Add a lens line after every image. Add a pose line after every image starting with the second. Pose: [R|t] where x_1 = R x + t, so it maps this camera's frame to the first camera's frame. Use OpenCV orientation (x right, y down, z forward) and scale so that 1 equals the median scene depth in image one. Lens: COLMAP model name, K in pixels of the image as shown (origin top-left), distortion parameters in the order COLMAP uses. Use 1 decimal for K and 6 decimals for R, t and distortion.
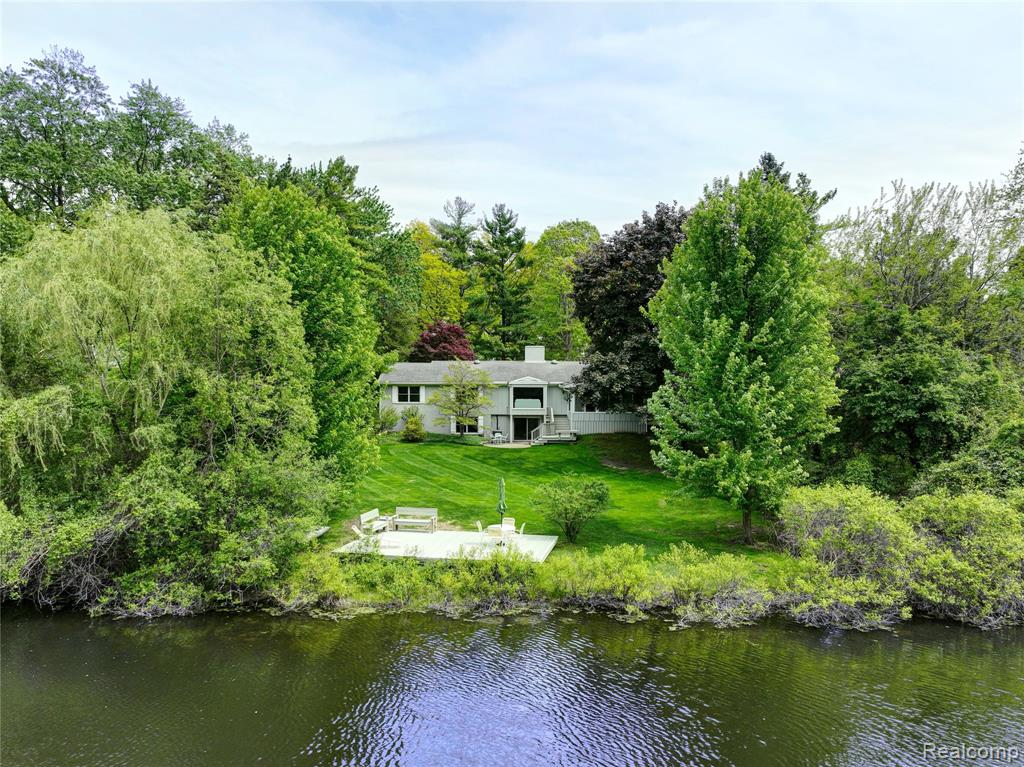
lens RADIAL K [[716.5, 0, 512.2], [0, 716.5, 385.1], [0, 0, 1]] dist [0.011454, 0.008426]
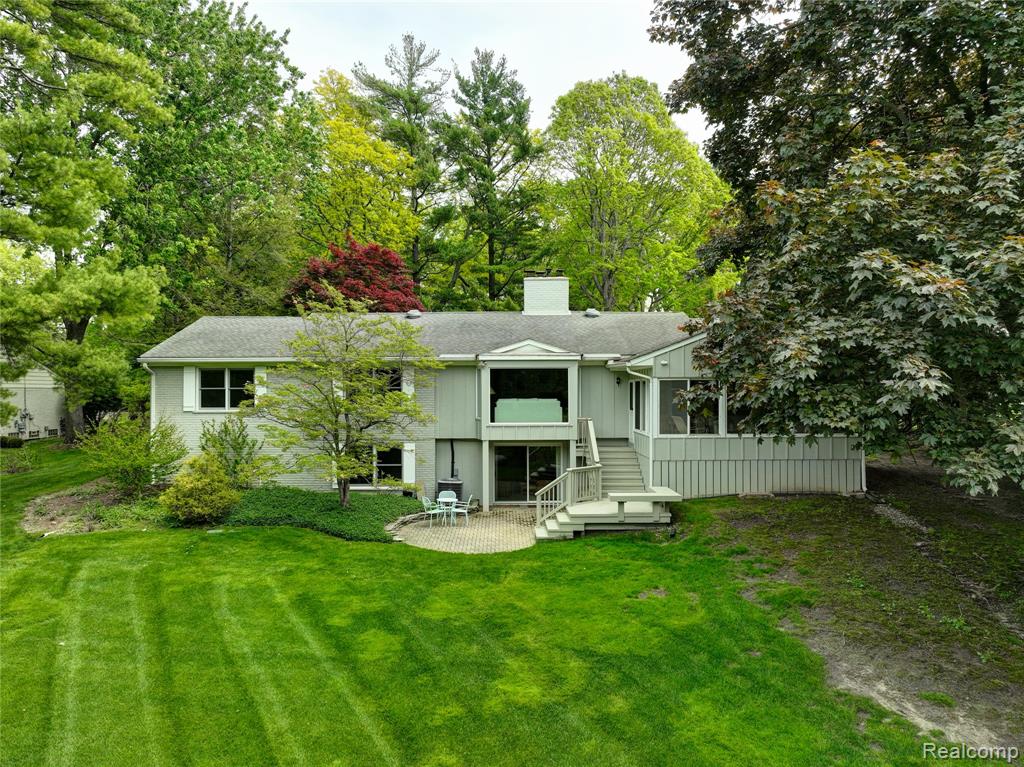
lens RADIAL K [[716.5, 0, 511.9], [0, 716.5, 383.1], [0, 0, 1]] dist [0.011454, 0.008426]
pose [[0.999744, -0.006337, -0.021740, 0.021320], [0.006298, 0.999978, -0.001860, 0.011484], [0.021752, 0.001723, 0.999762, 0.608282]]
